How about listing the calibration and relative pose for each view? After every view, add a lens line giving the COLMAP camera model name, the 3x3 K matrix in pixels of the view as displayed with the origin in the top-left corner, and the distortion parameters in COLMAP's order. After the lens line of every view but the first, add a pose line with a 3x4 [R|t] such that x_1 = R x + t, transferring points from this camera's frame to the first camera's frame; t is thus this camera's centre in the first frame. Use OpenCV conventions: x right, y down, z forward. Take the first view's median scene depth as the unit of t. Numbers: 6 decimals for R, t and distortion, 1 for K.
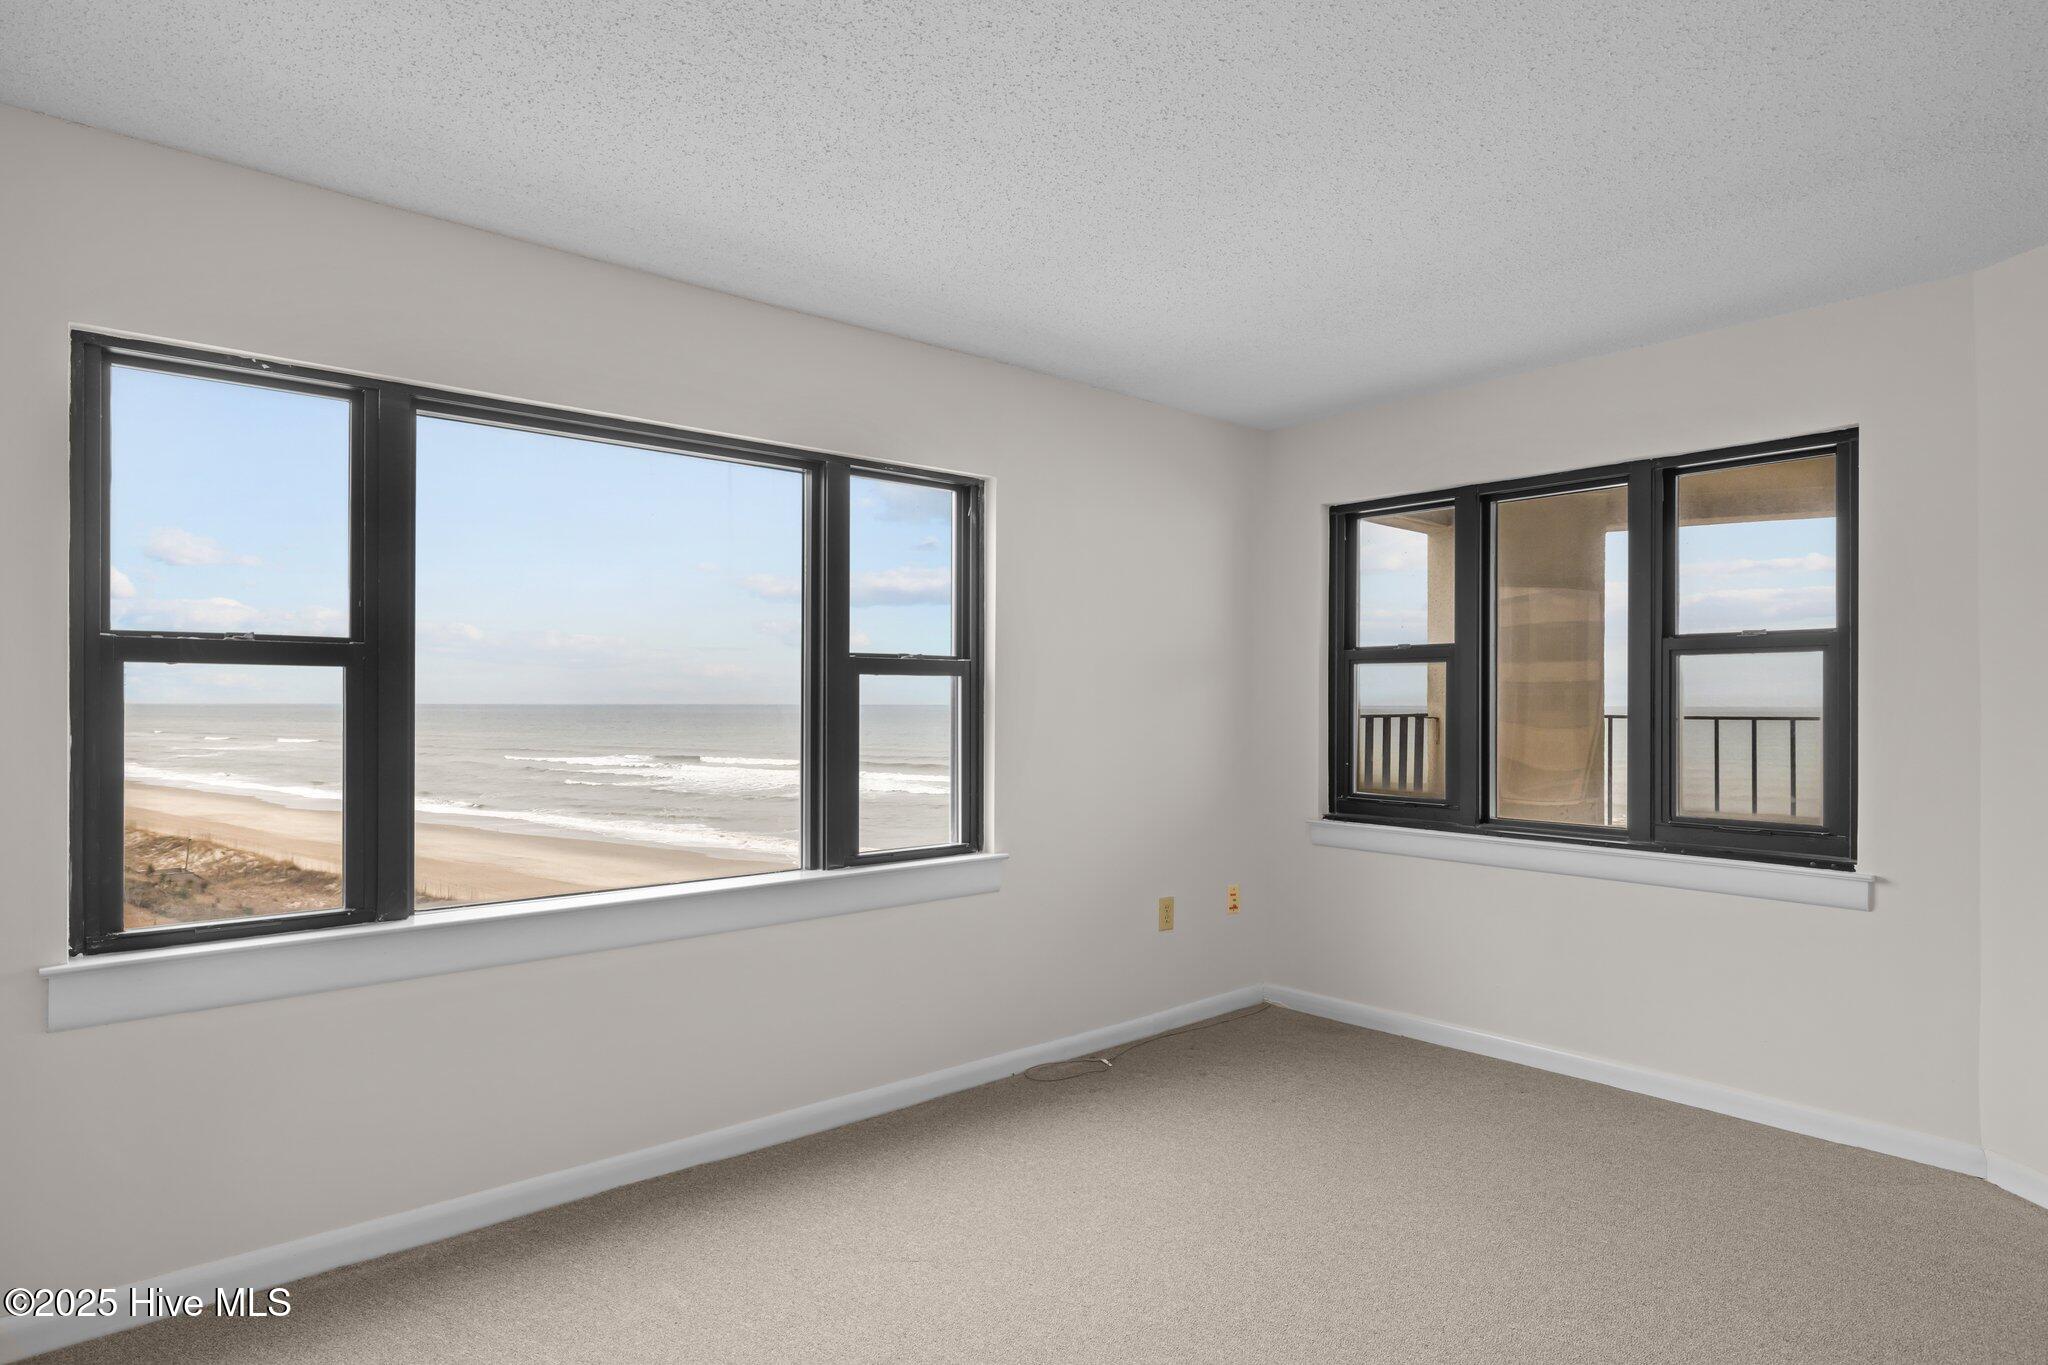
lens RADIAL K [[1113.9, 0, 1025.2], [0, 1113.9, 760.4], [0, 0, 1]] dist [-0.002106, -0.000429]
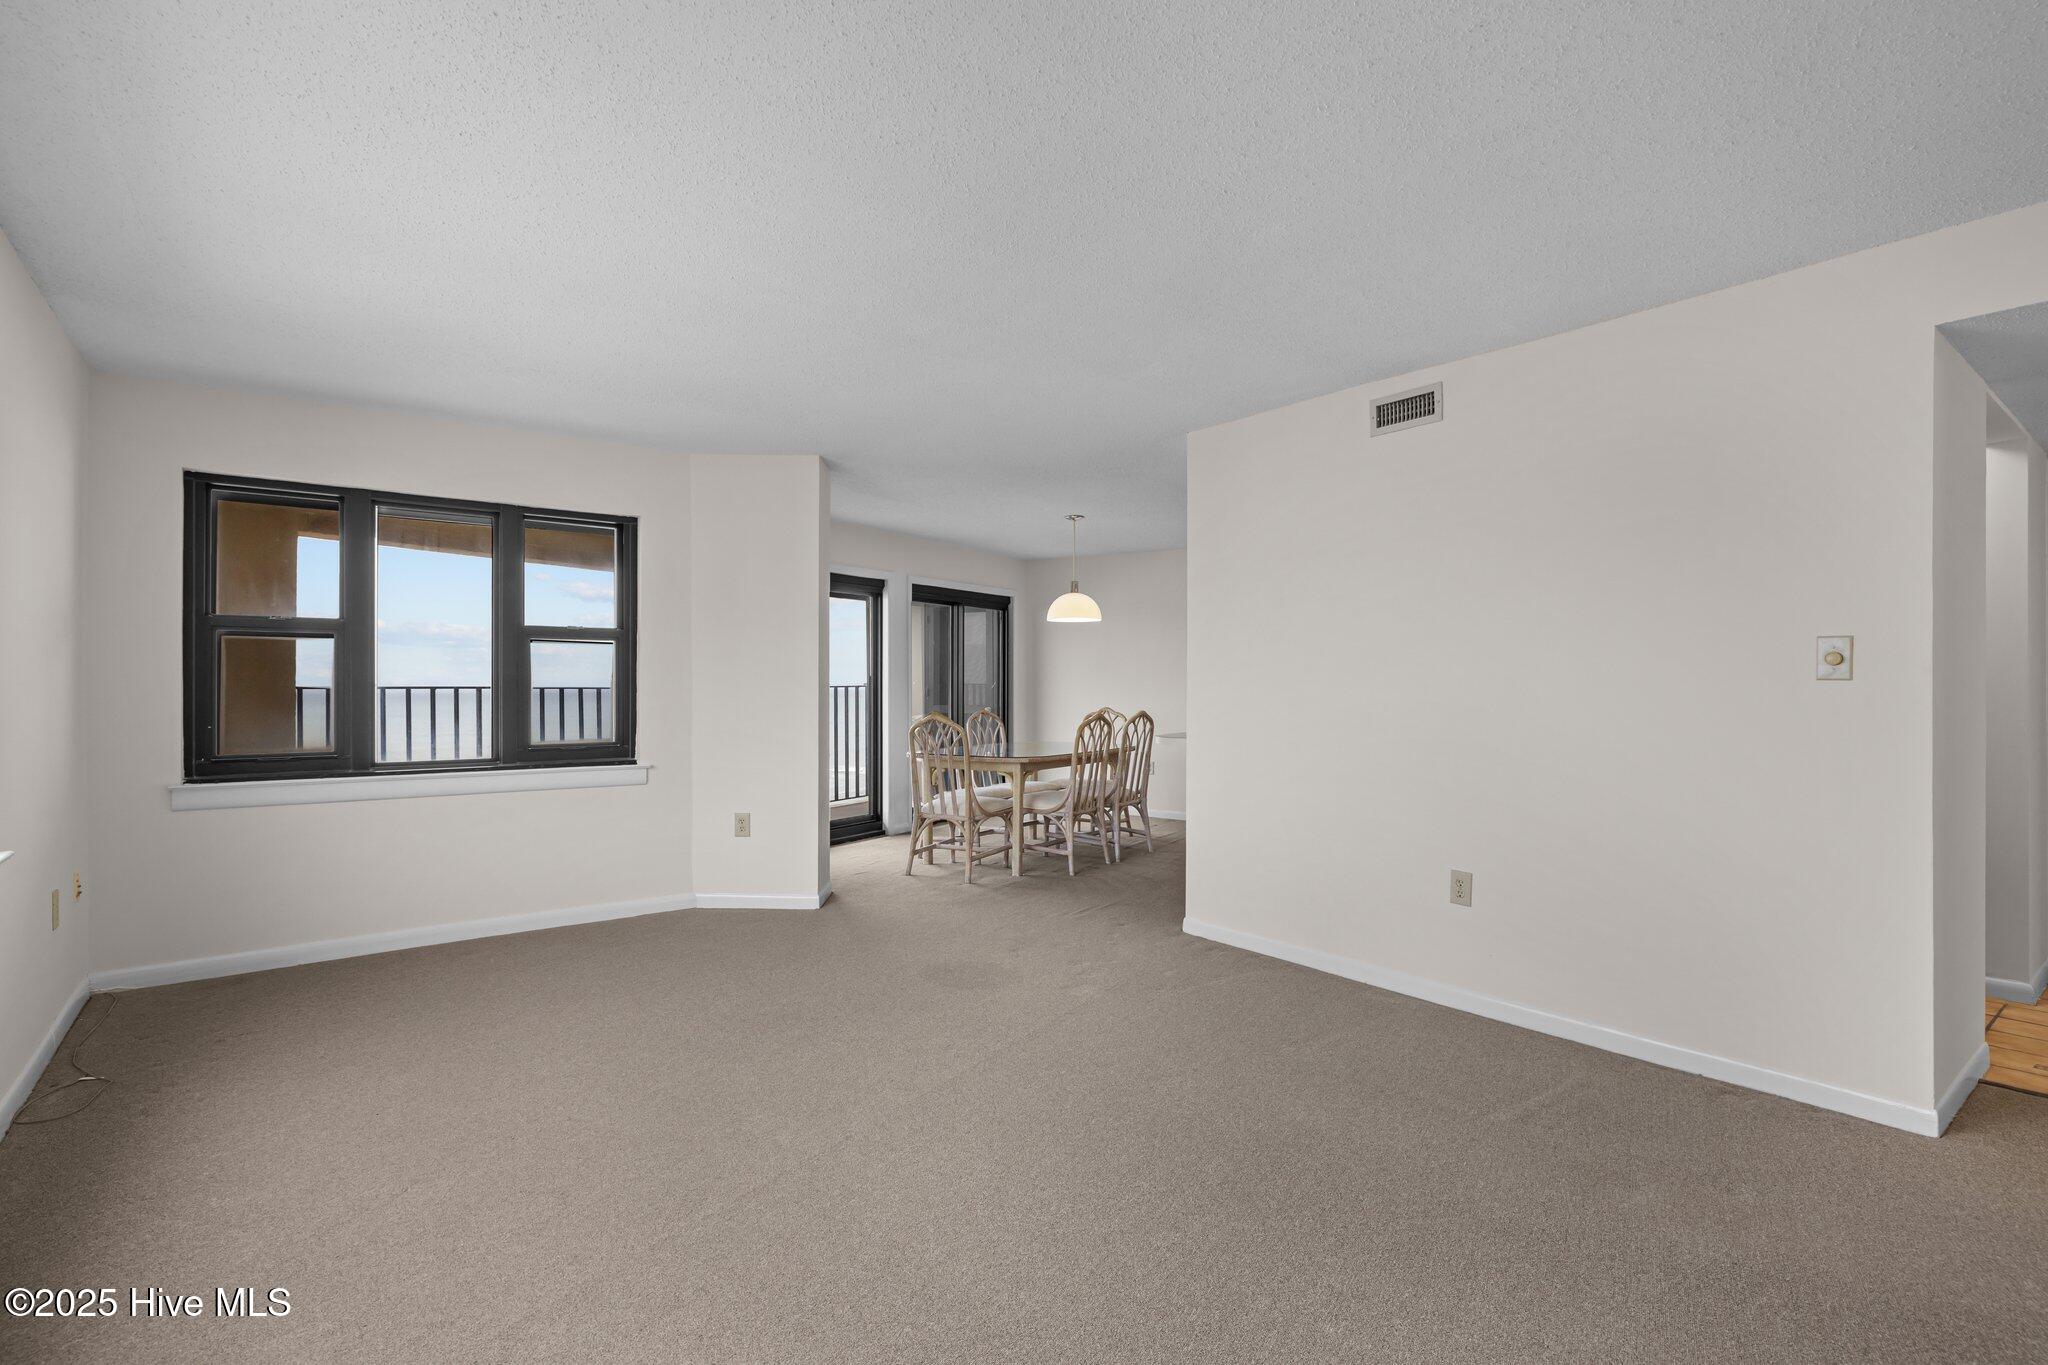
lens RADIAL K [[967.0, 0, 1024.0], [0, 967.0, 682.5], [0, 0, 1]] dist [0.000807, 0.000214]
pose [[0.054163, -0.012757, 0.998451, -0.777119], [0.037896, 0.999224, 0.010711, -0.027778], [-0.997813, 0.037257, 0.054605, 0.249867]]
